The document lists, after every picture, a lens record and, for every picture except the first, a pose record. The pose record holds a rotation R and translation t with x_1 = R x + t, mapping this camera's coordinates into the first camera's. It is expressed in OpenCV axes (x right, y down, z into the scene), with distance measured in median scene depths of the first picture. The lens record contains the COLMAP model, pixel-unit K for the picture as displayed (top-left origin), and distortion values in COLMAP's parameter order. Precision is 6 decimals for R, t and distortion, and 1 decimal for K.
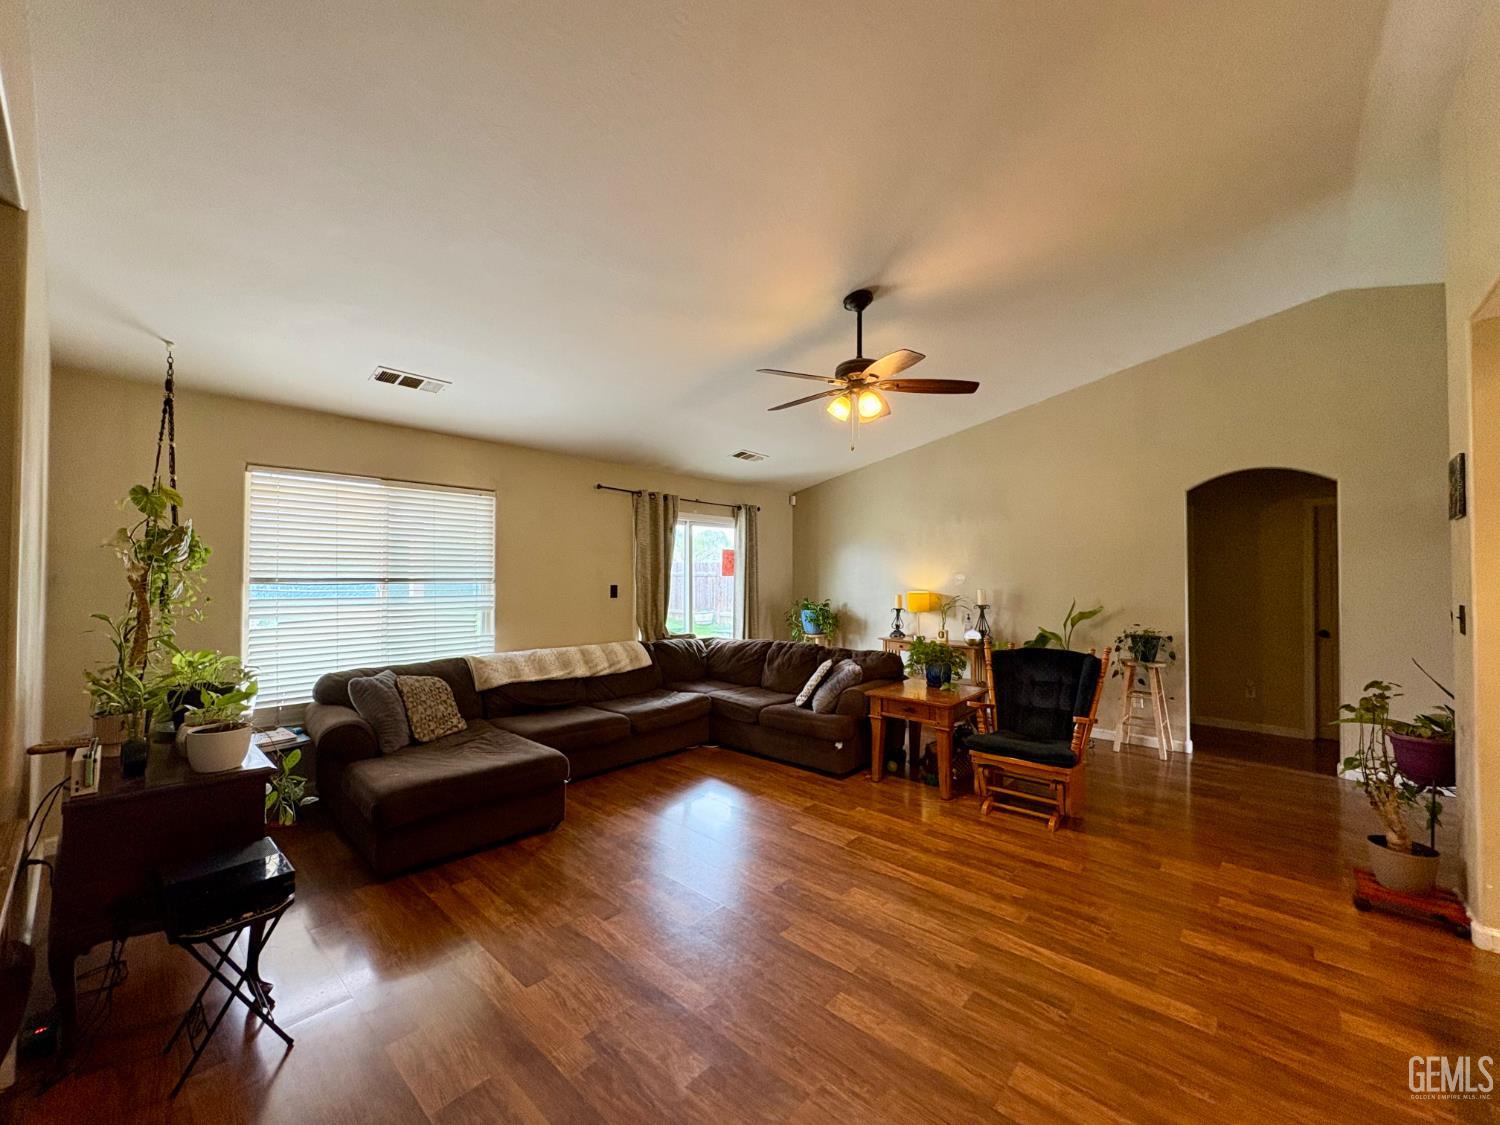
lens RADIAL K [[600.8, 0, 752.8], [0, 600.8, 558.1], [0, 0, 1]] dist [-0.001595, 0.000190]
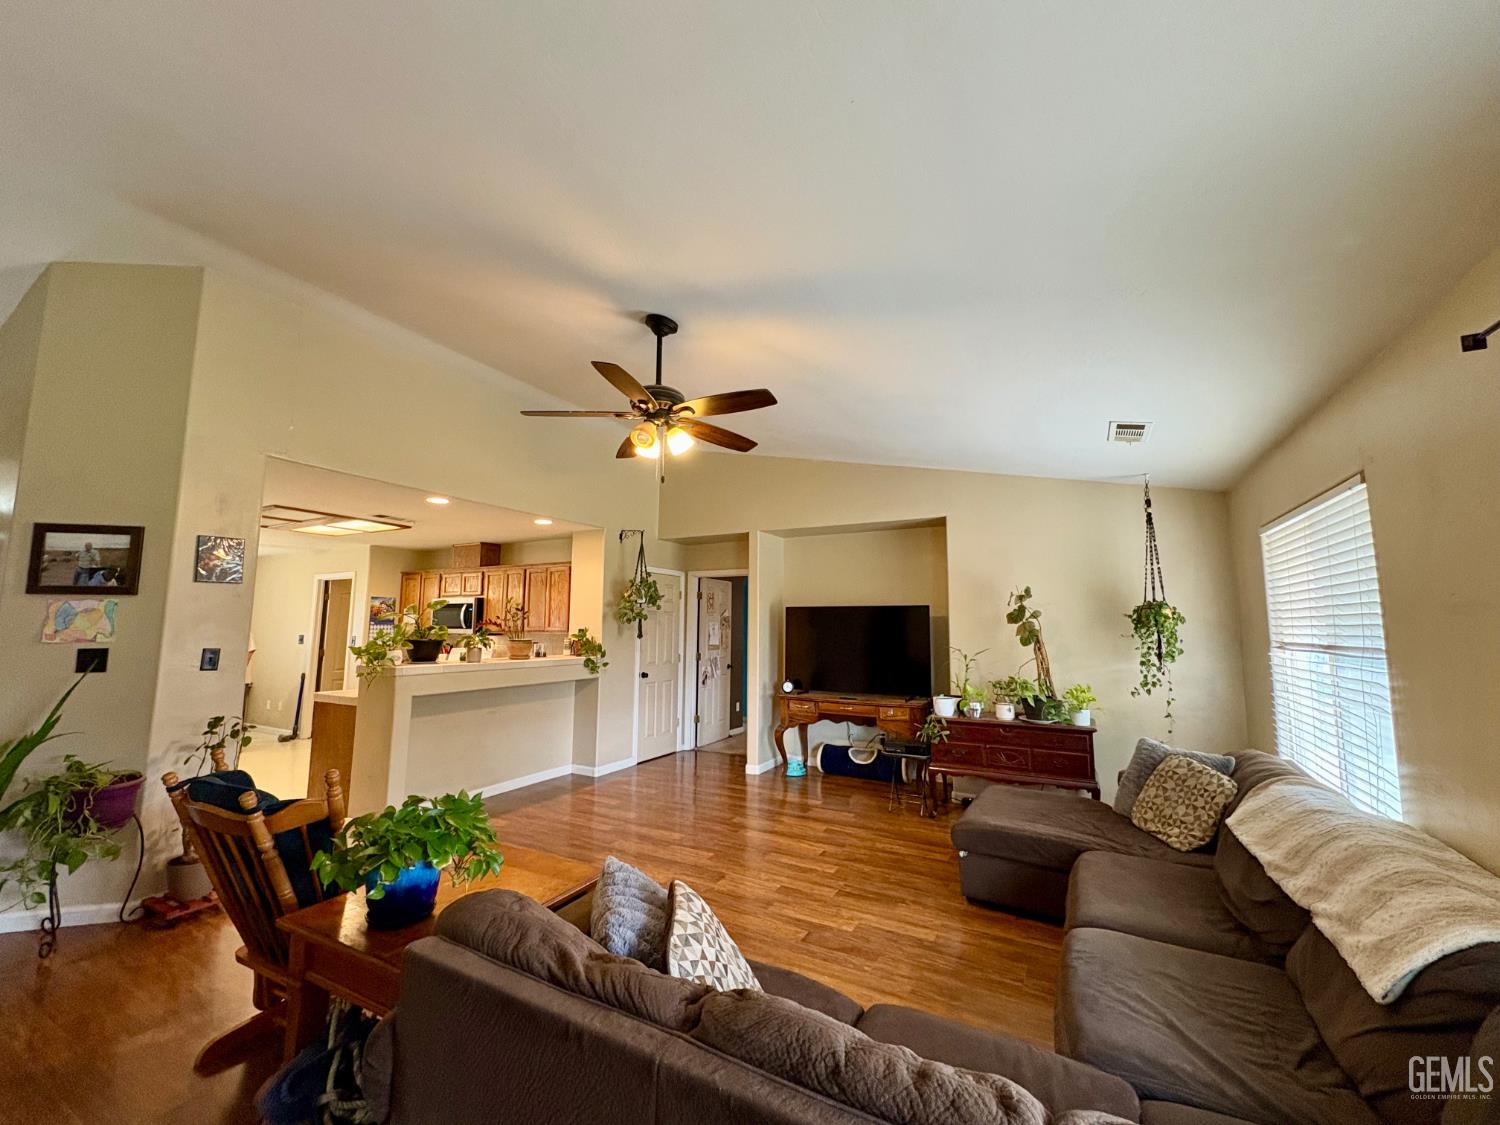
lens RADIAL K [[600.8, 0, 753.9], [0, 600.8, 562.8], [0, 0, 1]] dist [-0.001595, 0.000190]
pose [[-0.974317, -0.038222, -0.221915, 0.168910], [-0.008385, 0.990964, -0.133867, 0.034063], [0.225026, -0.128568, -0.965833, 1.373885]]
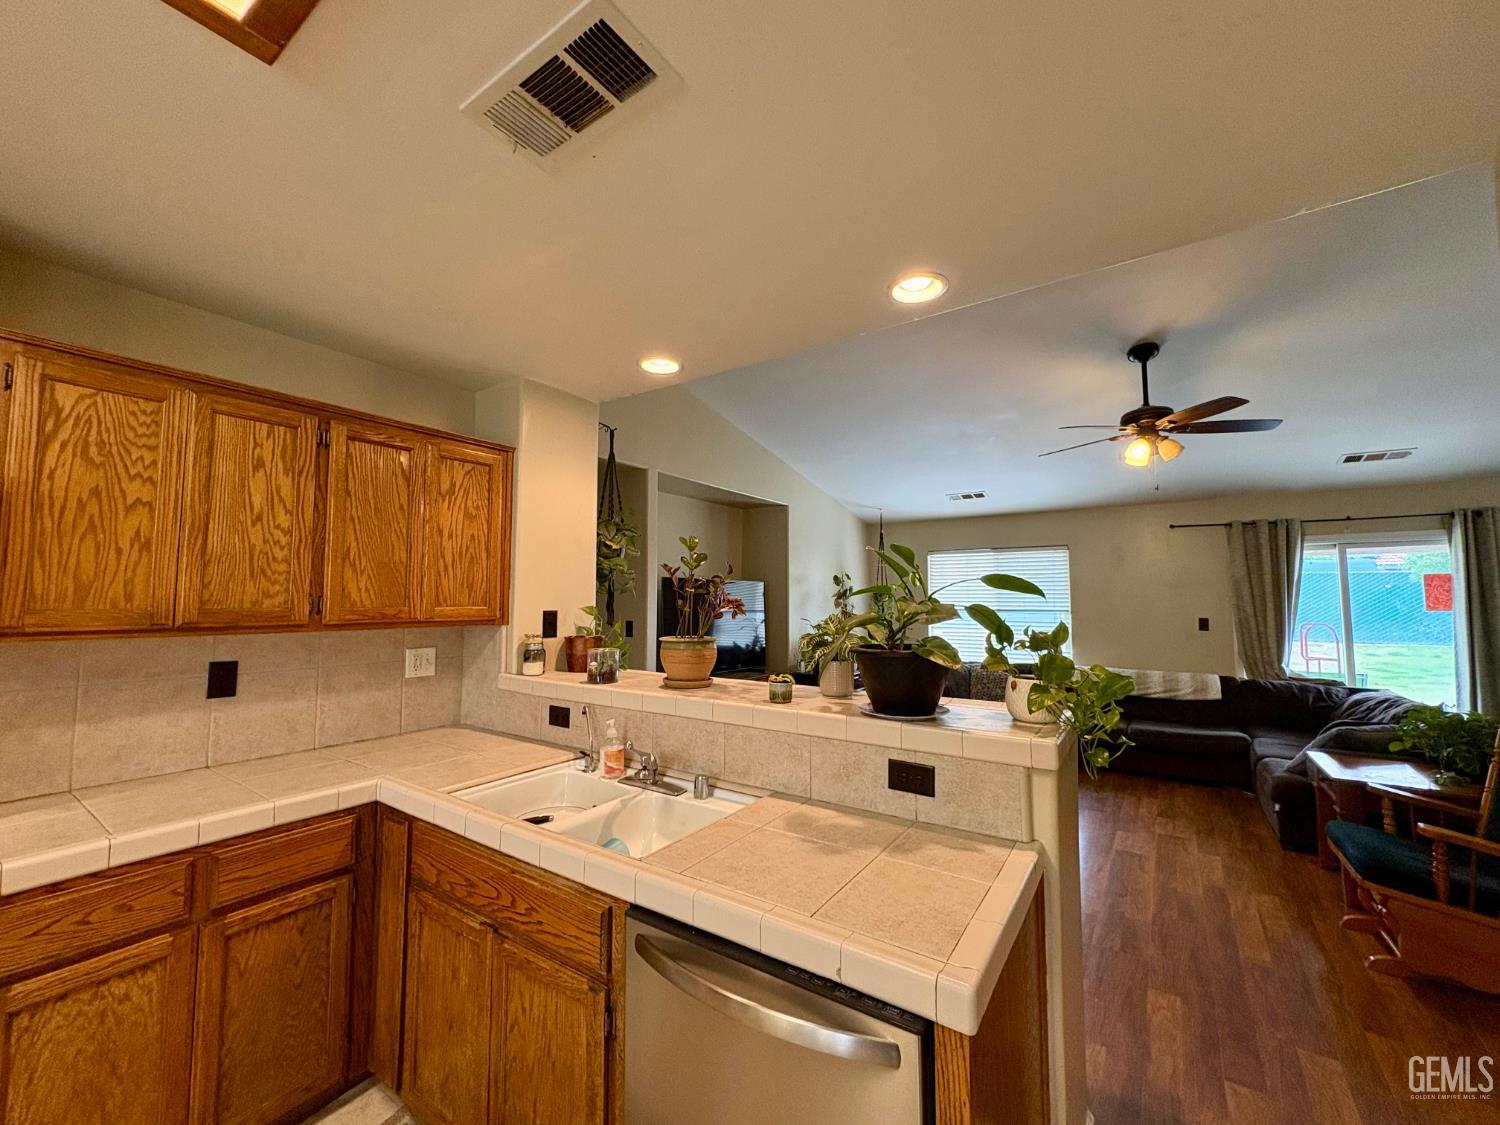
lens RADIAL K [[600.8, 0, 754.0], [0, 600.8, 567.0], [0, 0, 1]] dist [-0.001595, 0.000190]
pose [[0.128343, -0.059499, -0.989943, 0.816614], [0.026165, 0.998054, -0.056594, -0.005294], [0.991385, -0.018639, 0.129650, 0.124221]]
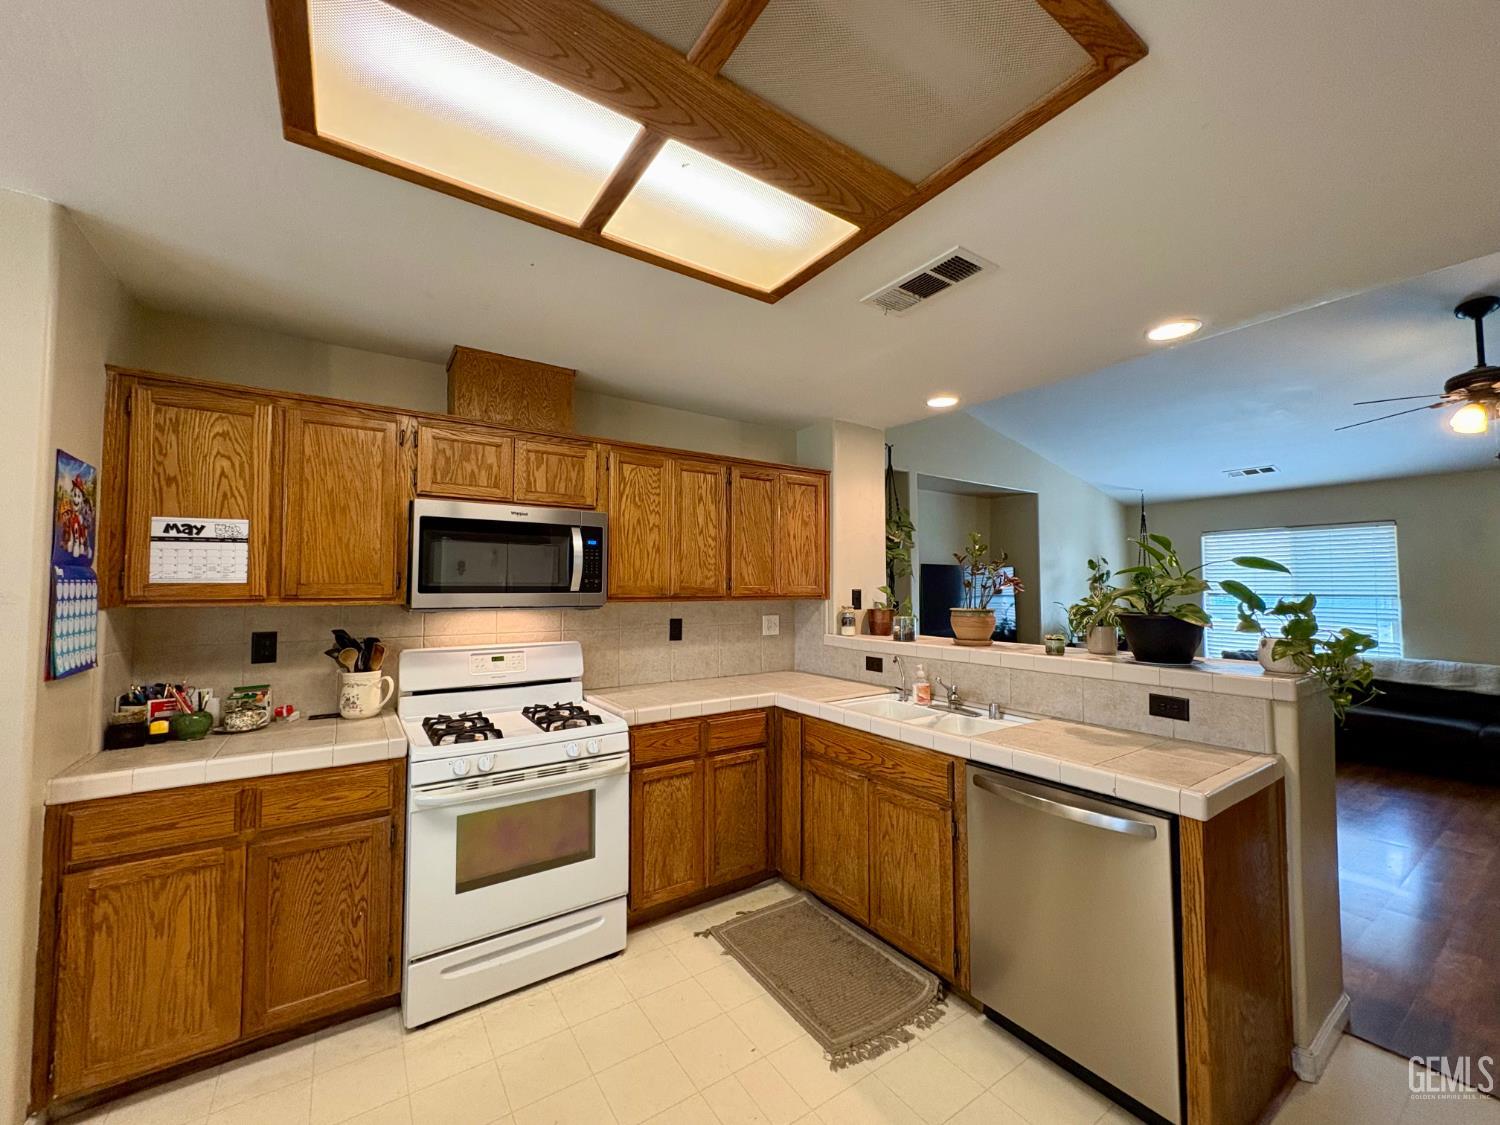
lens RADIAL K [[600.8, 0, 749.7], [0, 600.8, 564.1], [0, 0, 1]] dist [-0.001595, 0.000190]
pose [[-0.242708, -0.043761, -0.969112, 1.005558], [0.024662, 0.998381, -0.051259, 0.002216], [0.969786, -0.036341, -0.241236, 0.060103]]
